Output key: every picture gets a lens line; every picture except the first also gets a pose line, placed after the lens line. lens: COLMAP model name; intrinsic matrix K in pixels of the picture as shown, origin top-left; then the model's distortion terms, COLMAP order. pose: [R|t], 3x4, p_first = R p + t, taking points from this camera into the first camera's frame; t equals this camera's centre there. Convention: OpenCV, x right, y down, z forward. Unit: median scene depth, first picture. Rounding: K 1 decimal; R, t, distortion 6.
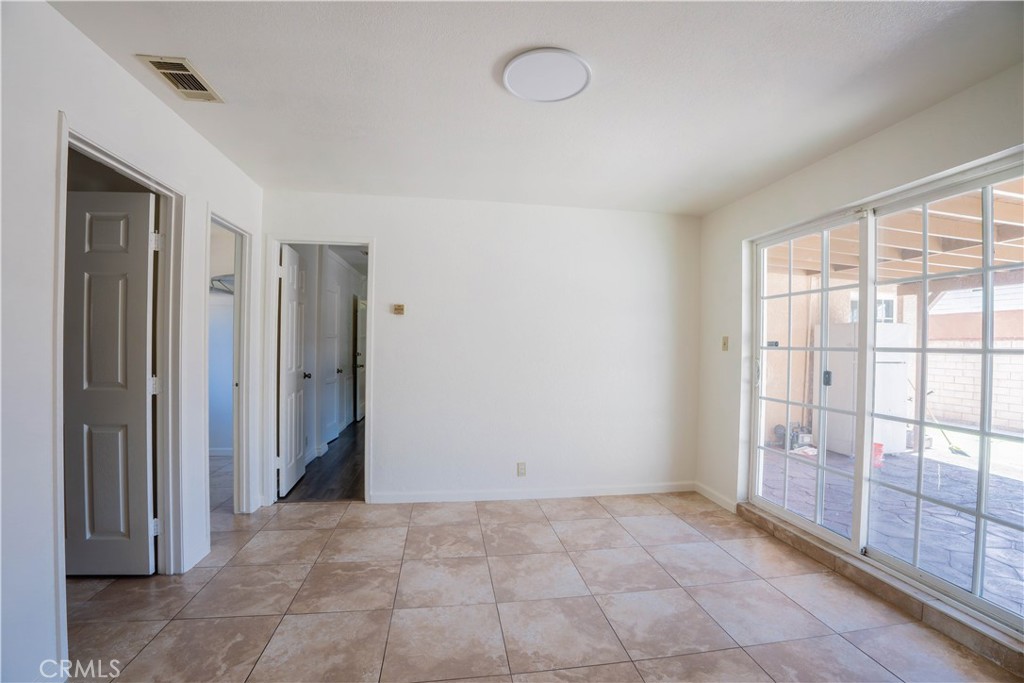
lens RADIAL K [[446.5, 0, 515.4], [0, 446.5, 344.0], [0, 0, 1]] dist [-0.054085, 0.007154]
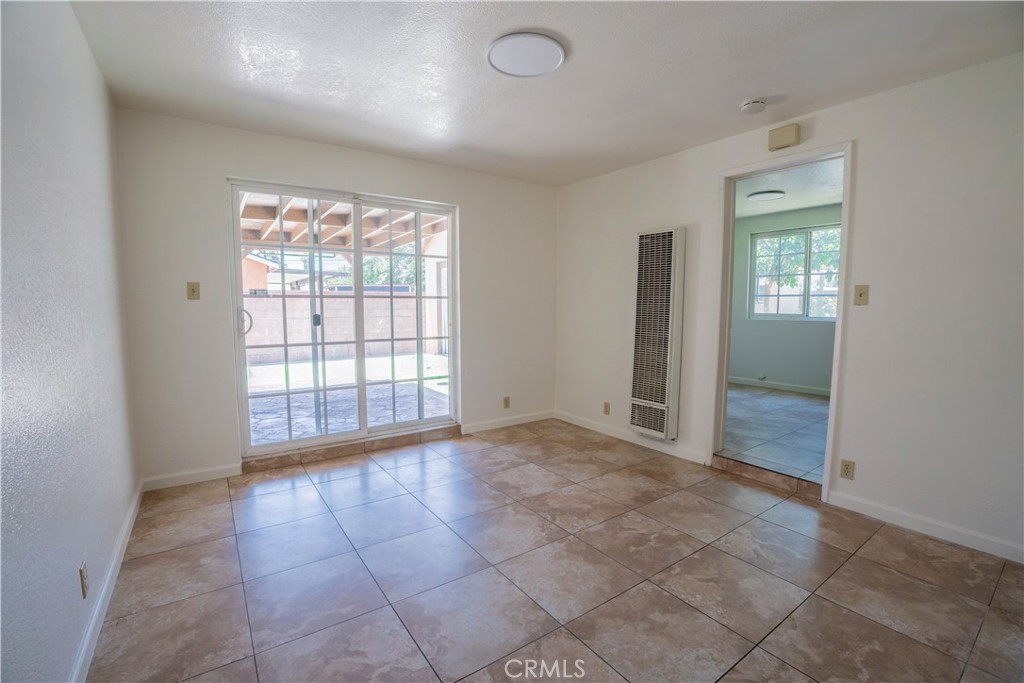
lens RADIAL K [[446.5, 0, 515.4], [0, 446.5, 344.0], [0, 0, 1]] dist [-0.054085, 0.007154]
pose [[-0.436465, -0.099882, 0.894160, -0.883632], [-0.008517, 0.994233, 0.106903, 0.009596], [-0.899681, 0.039044, -0.434799, 1.369766]]
